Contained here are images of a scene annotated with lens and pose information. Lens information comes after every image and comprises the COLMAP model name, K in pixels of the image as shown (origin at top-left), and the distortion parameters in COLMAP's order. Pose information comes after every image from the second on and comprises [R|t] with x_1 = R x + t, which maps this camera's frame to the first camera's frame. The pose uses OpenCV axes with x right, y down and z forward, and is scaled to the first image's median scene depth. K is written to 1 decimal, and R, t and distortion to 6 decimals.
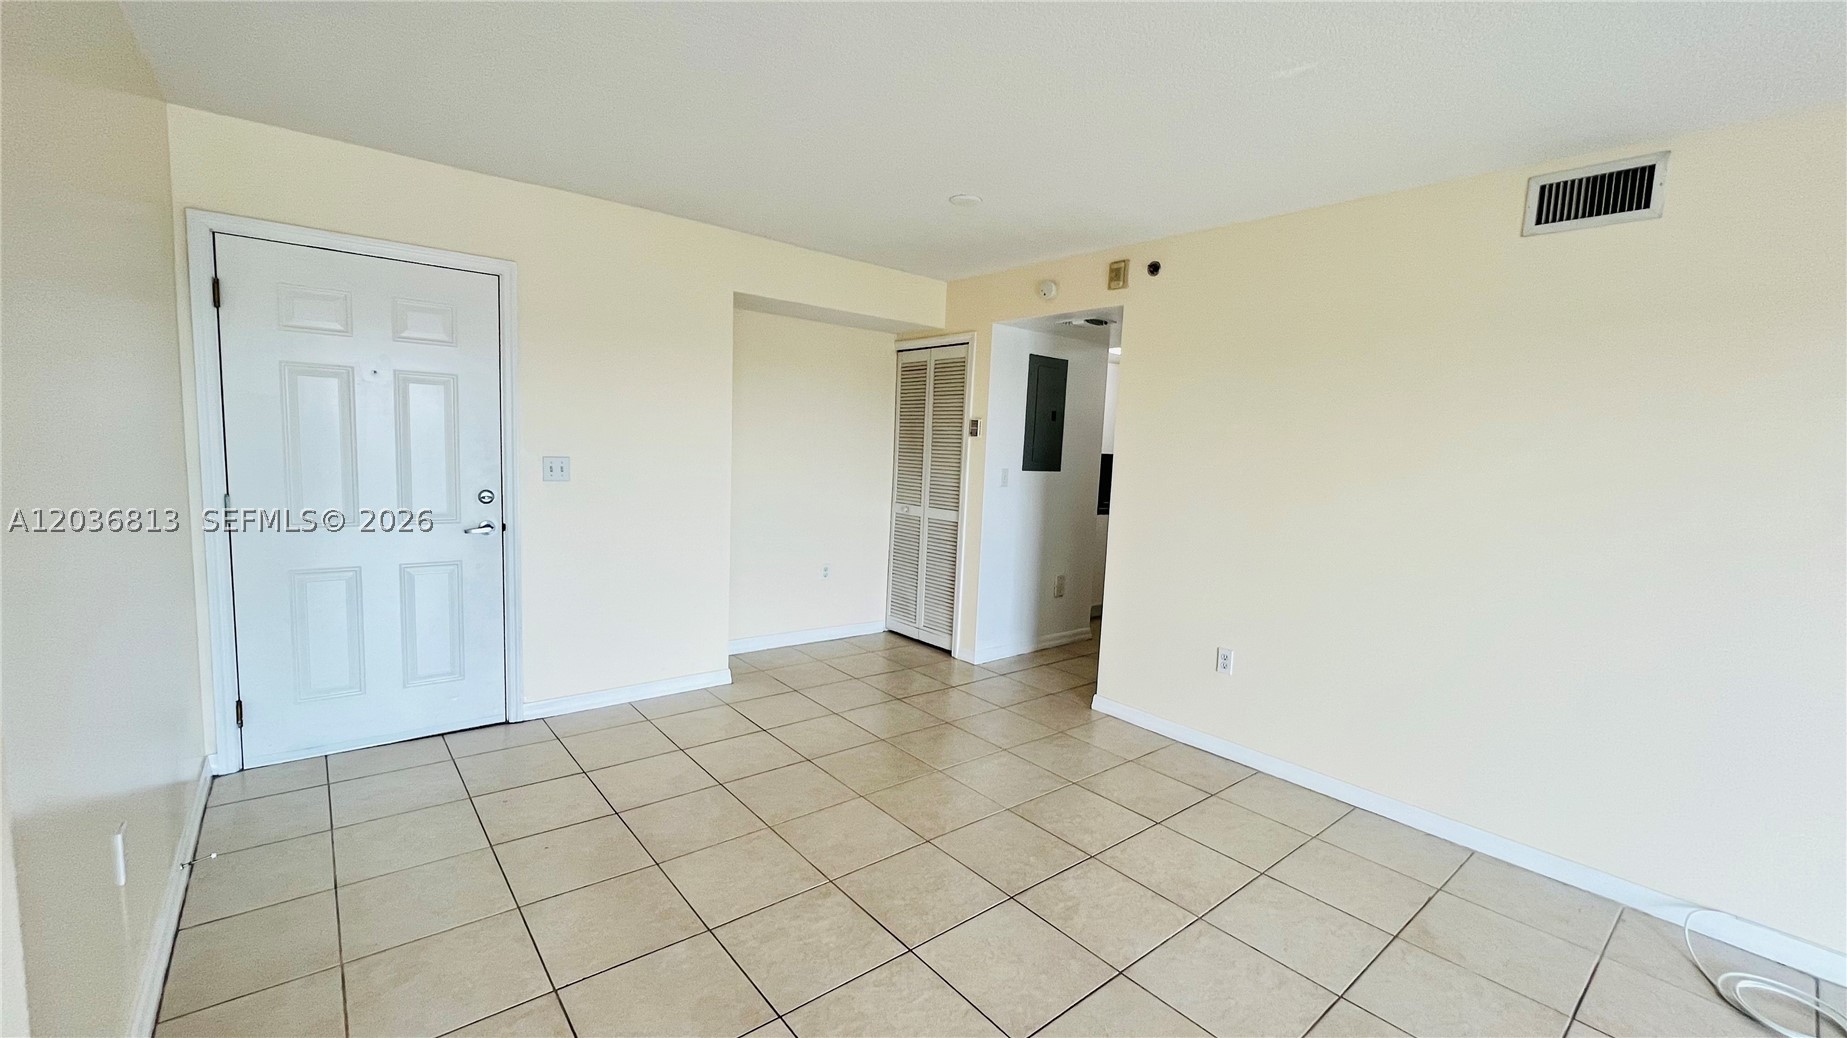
lens RADIAL K [[745.7, 0, 918.0], [0, 745.7, 532.6], [0, 0, 1]] dist [-0.000291, -0.000193]
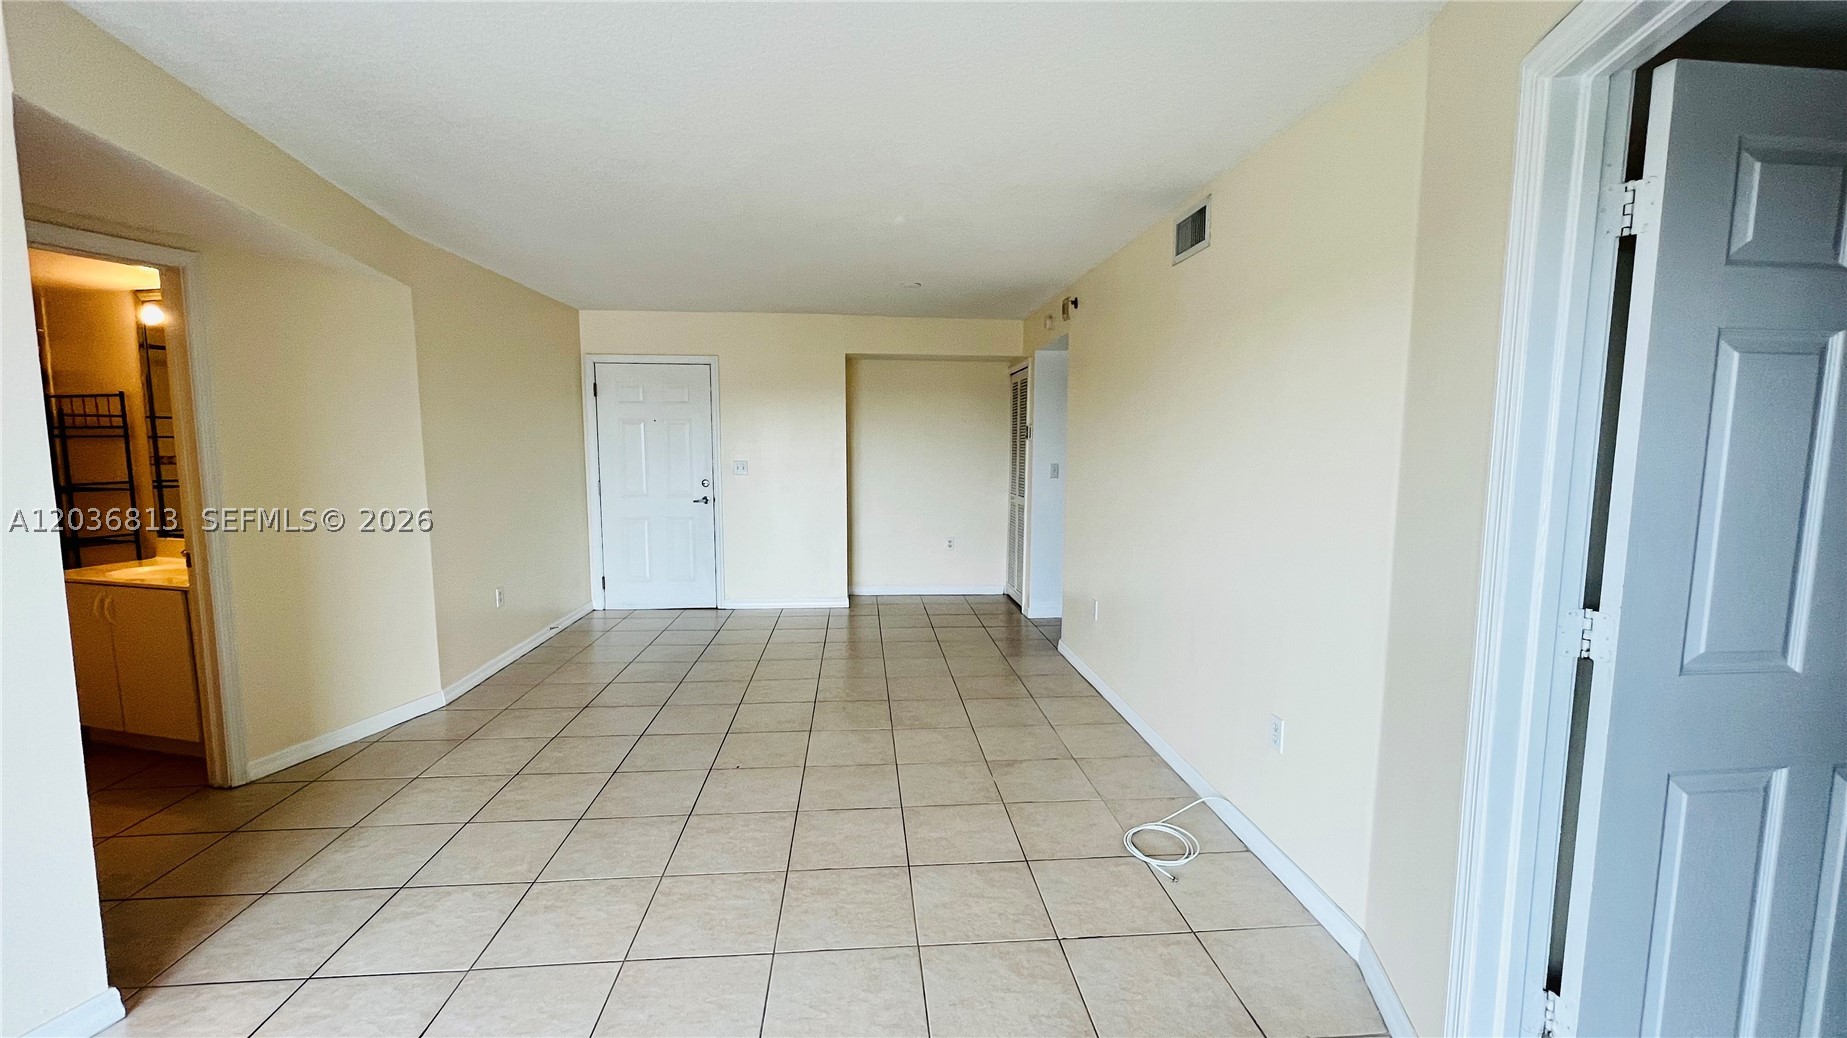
lens RADIAL K [[745.7, 0, 926.2], [0, 745.7, 529.4], [0, 0, 1]] dist [-0.000291, -0.000193]
pose [[0.822593, 0.028720, -0.567905, 0.773645], [-0.036943, 0.999313, -0.002975, 0.043017], [0.567429, 0.023427, 0.823089, -0.175585]]
